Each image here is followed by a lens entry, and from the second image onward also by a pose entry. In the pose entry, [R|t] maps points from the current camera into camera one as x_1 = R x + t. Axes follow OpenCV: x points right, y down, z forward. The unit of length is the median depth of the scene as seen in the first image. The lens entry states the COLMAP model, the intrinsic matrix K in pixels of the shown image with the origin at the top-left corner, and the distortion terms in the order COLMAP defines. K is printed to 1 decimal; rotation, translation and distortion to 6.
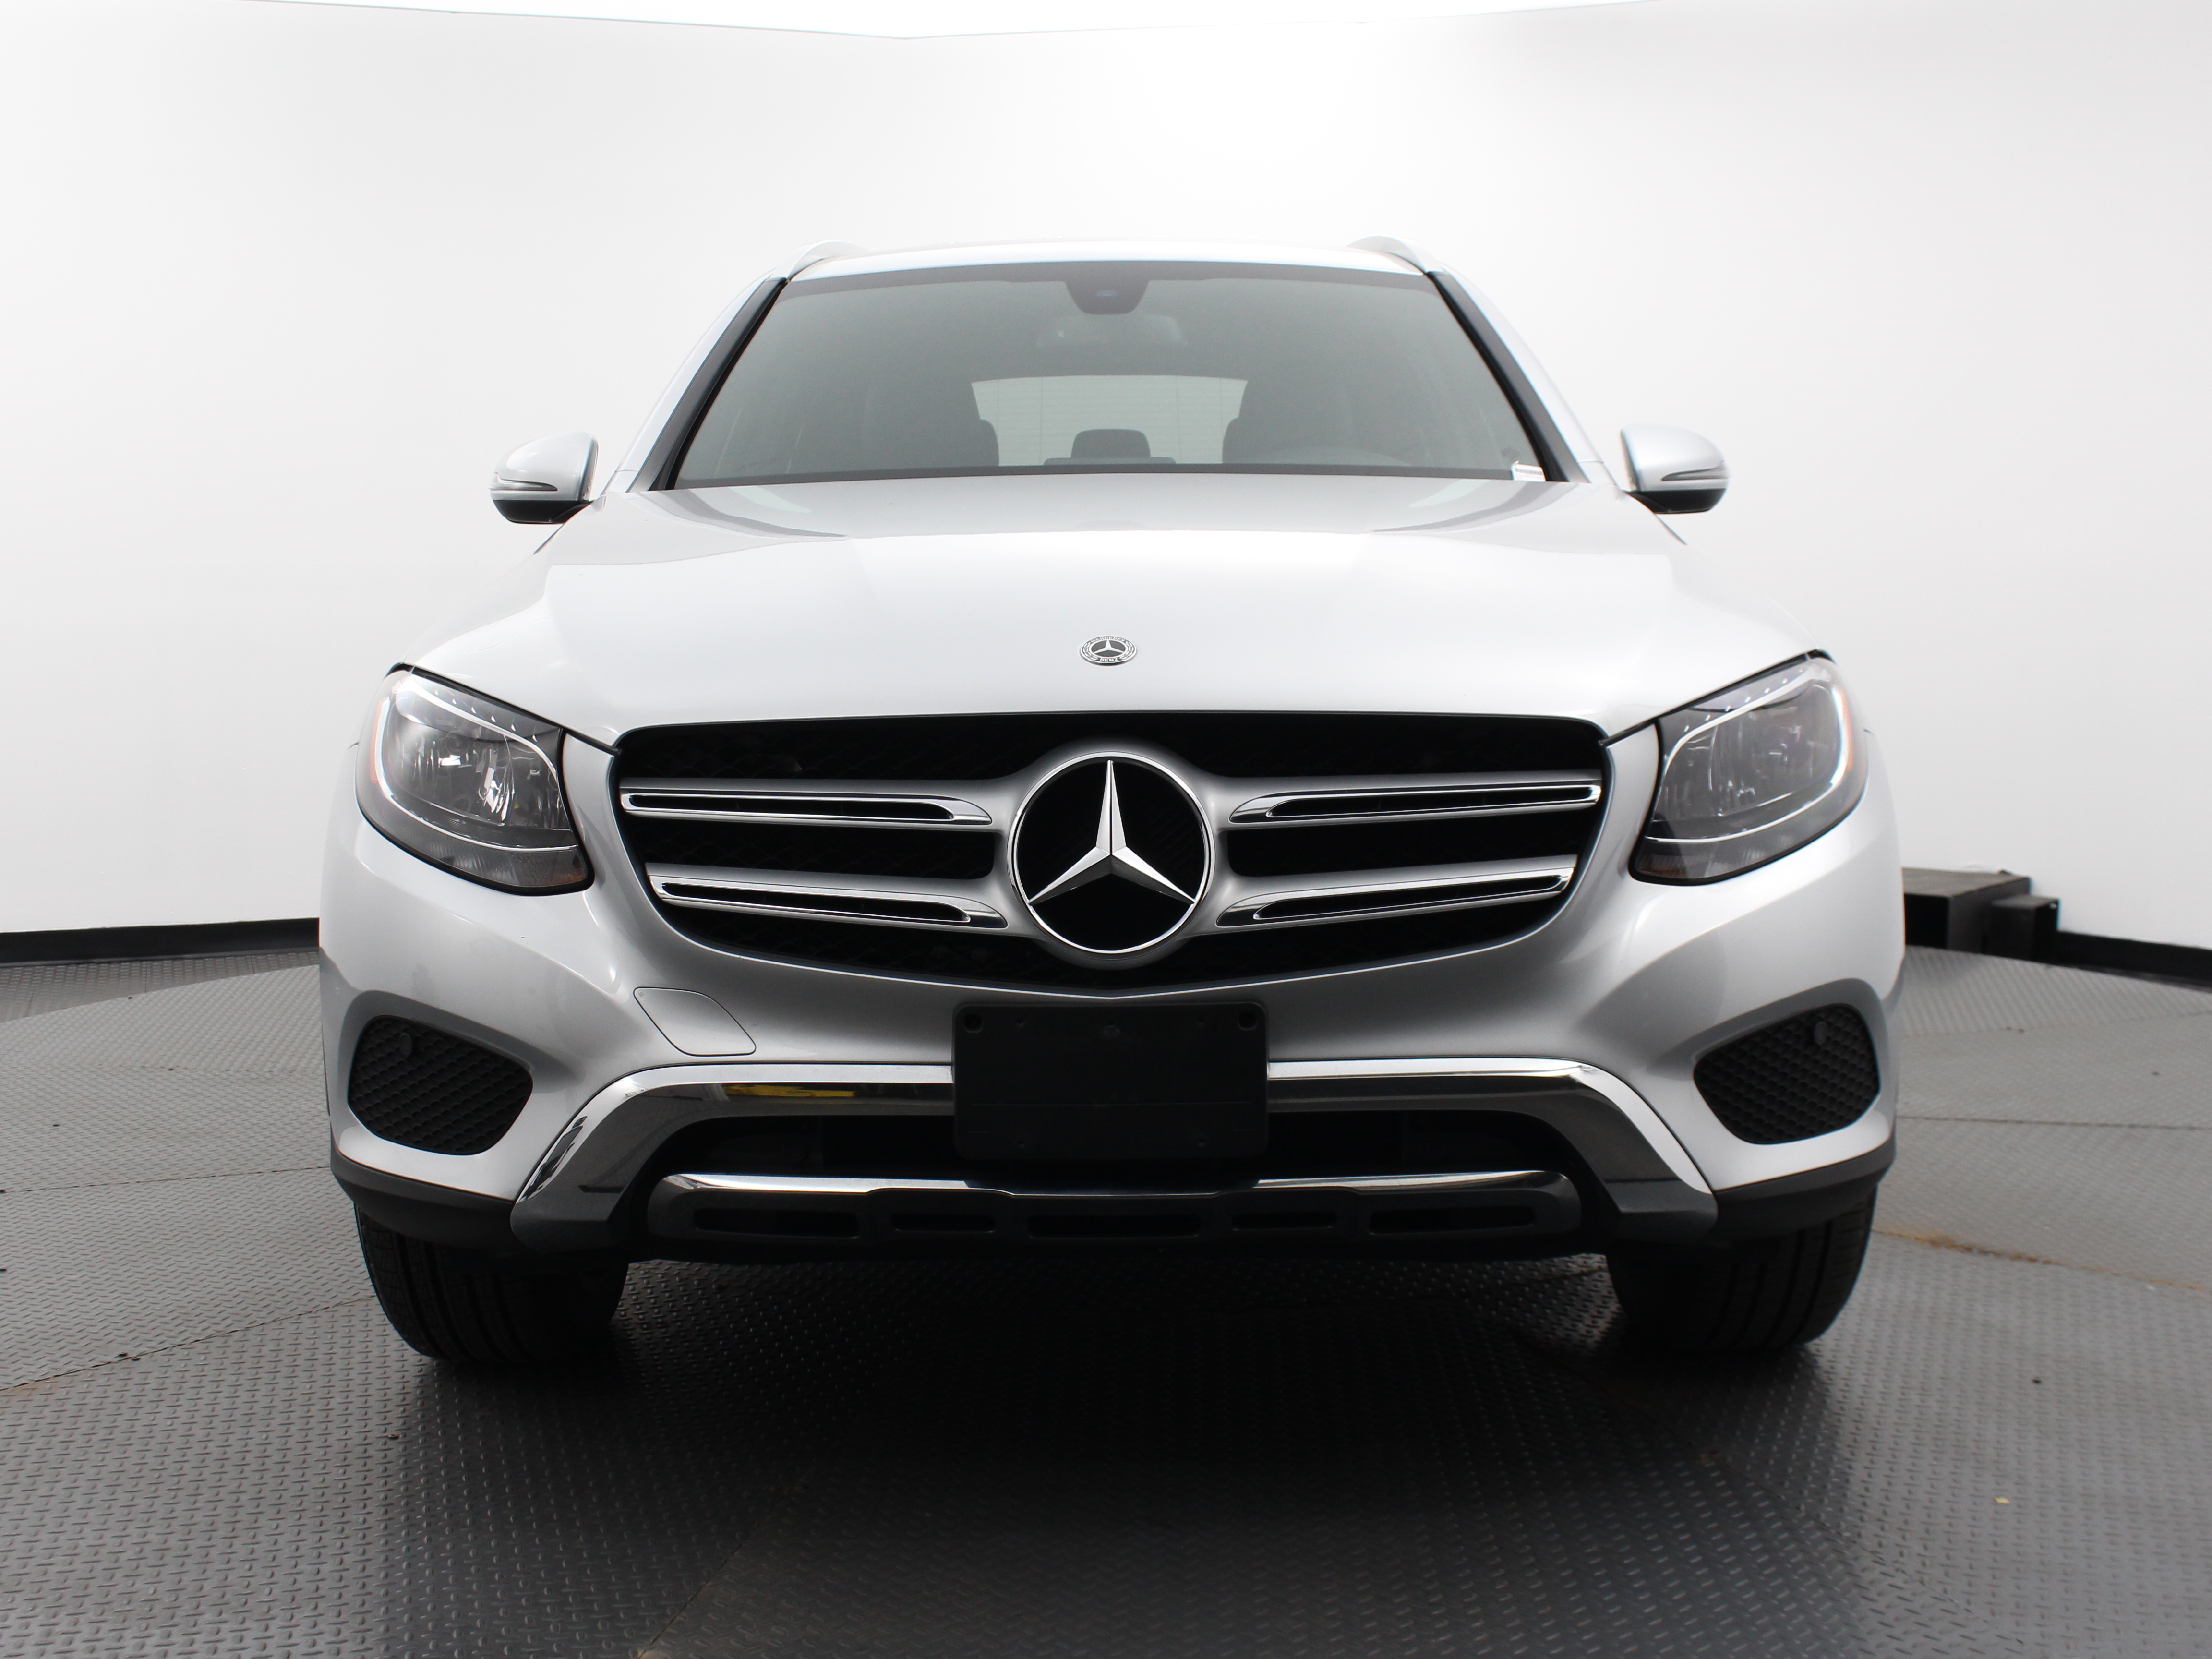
lens RADIAL K [[1467.0, 0, 1122.9], [0, 1467.0, 834.5], [0, 0, 1]] dist [-0.001293, 0.001020]
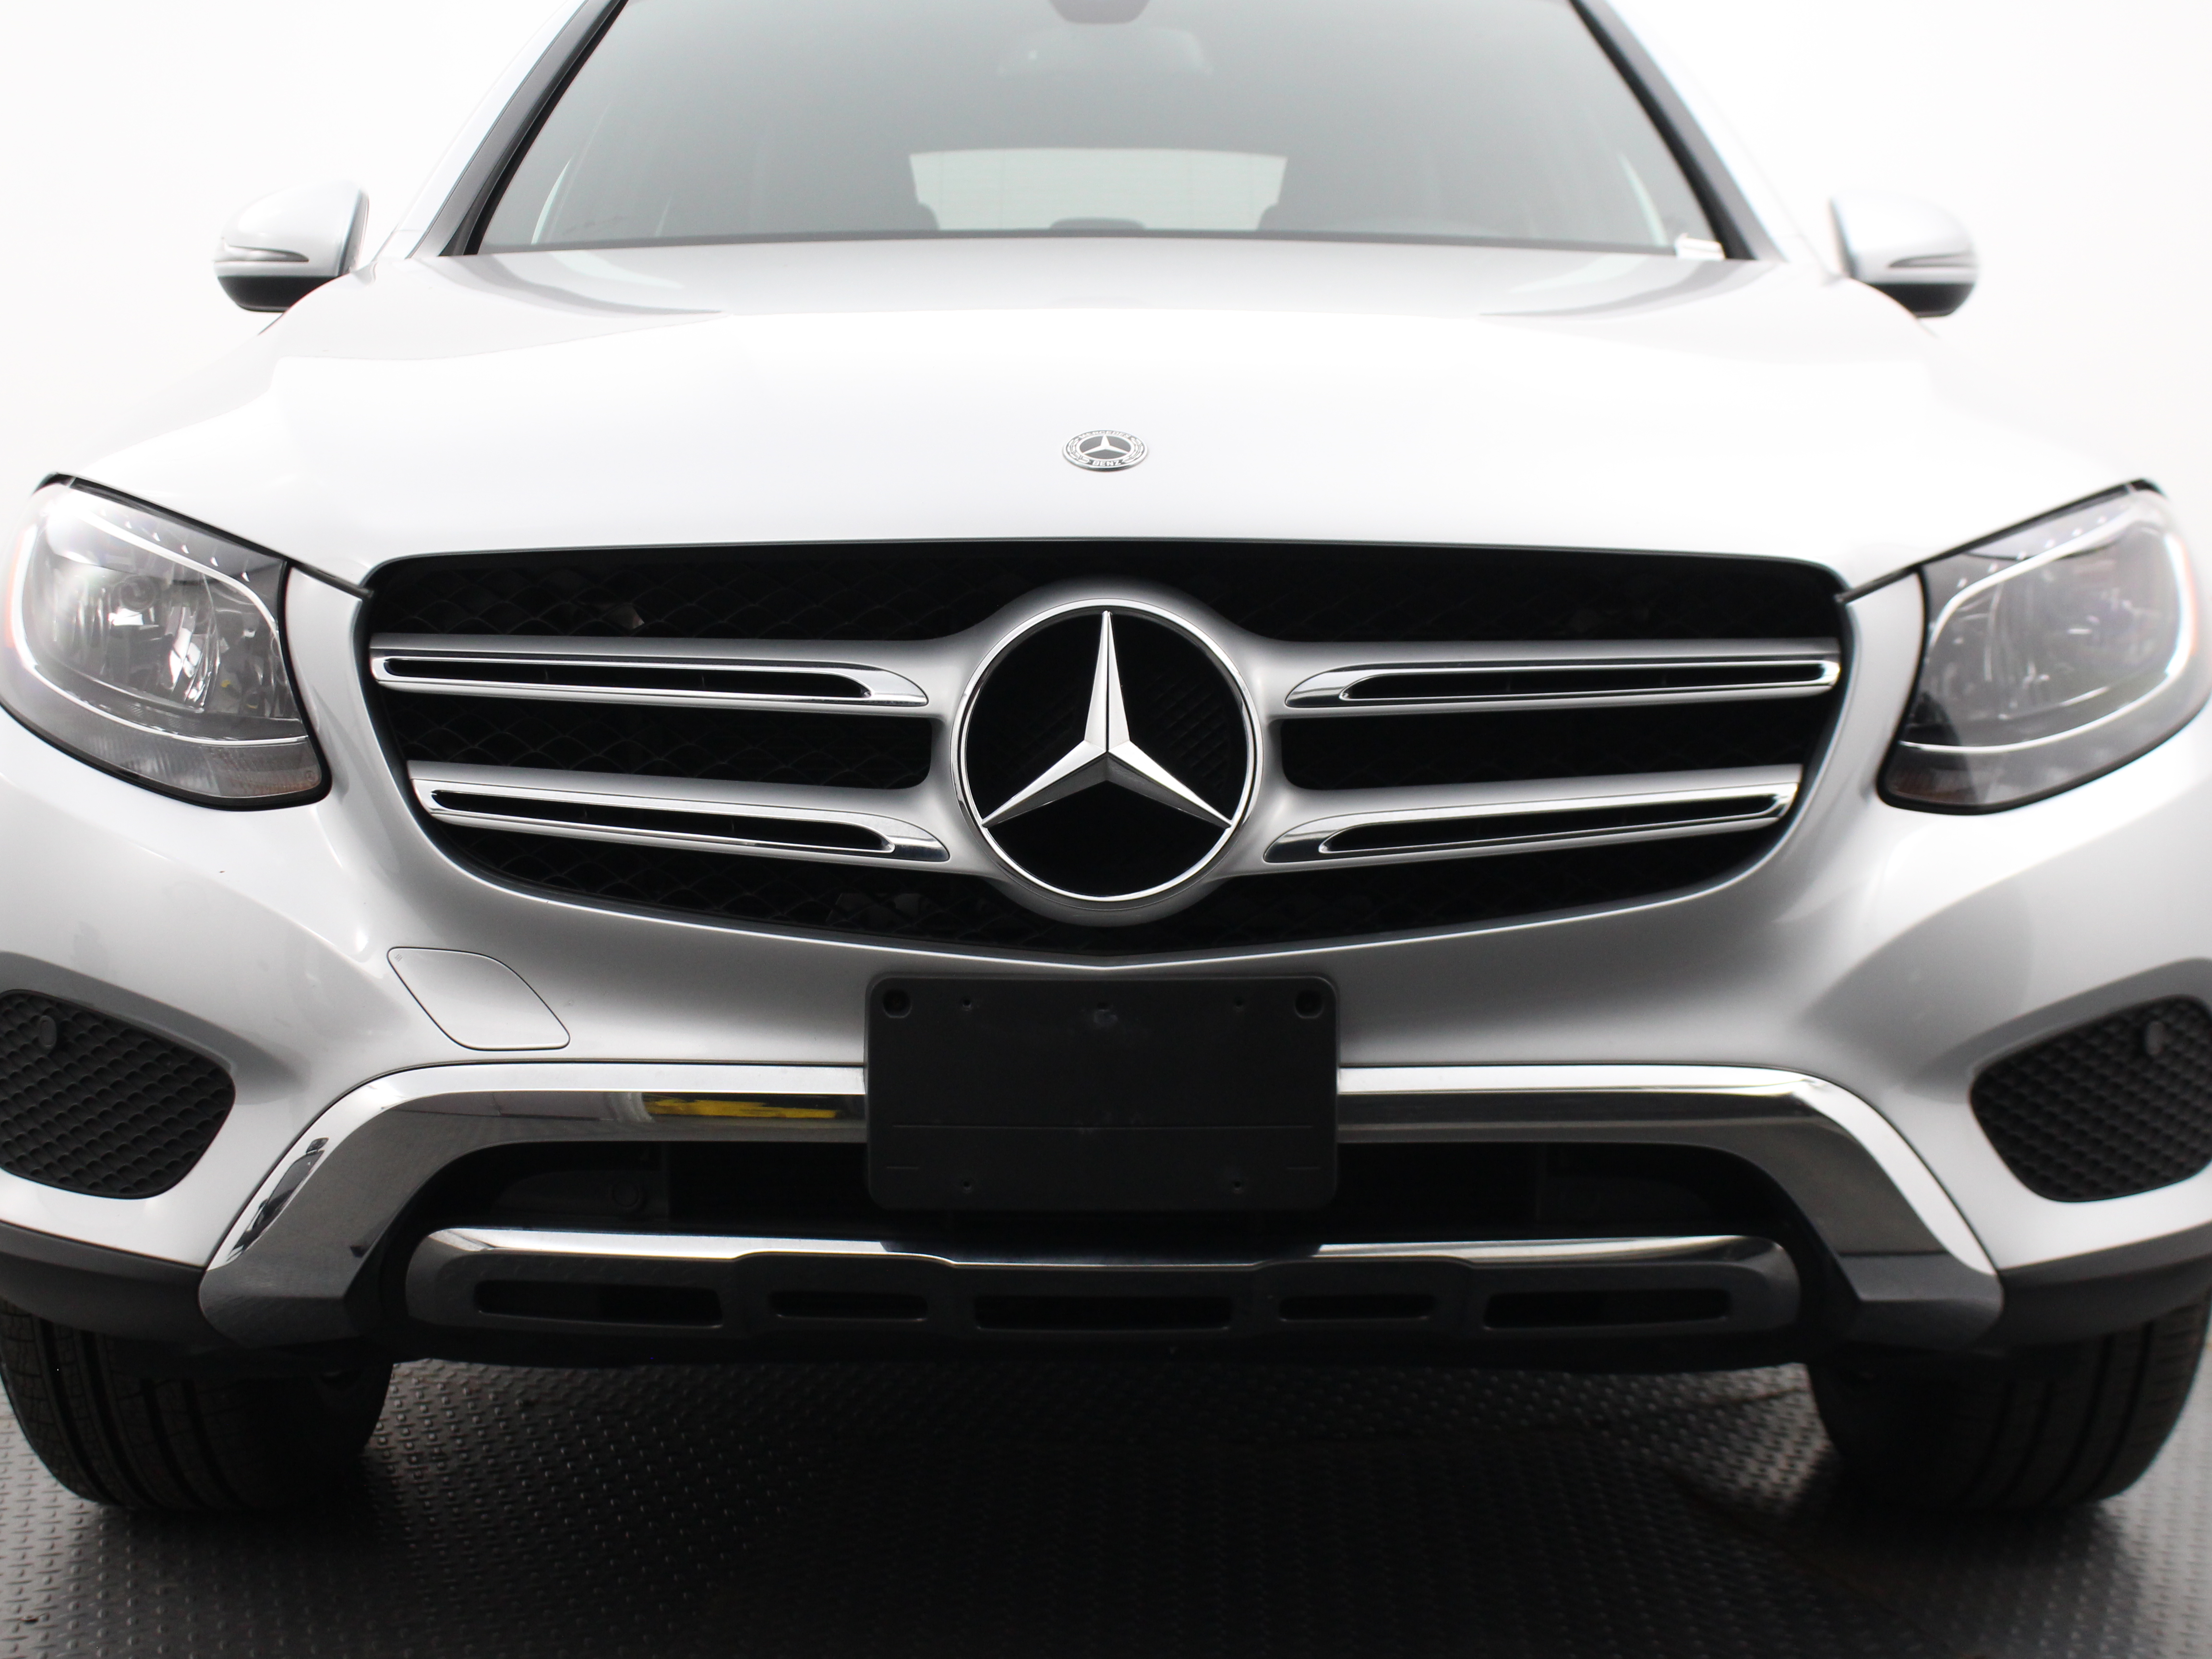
lens RADIAL K [[1886.3, 0, 1106.0], [0, 1886.3, 829.5], [0, 0, 1]] dist [0.012798, -0.008826]
pose [[0.999919, 0.011335, 0.005703, -0.012139], [-0.011313, 0.999929, -0.003808, 0.048898], [-0.005746, 0.003743, 0.999976, 0.135367]]
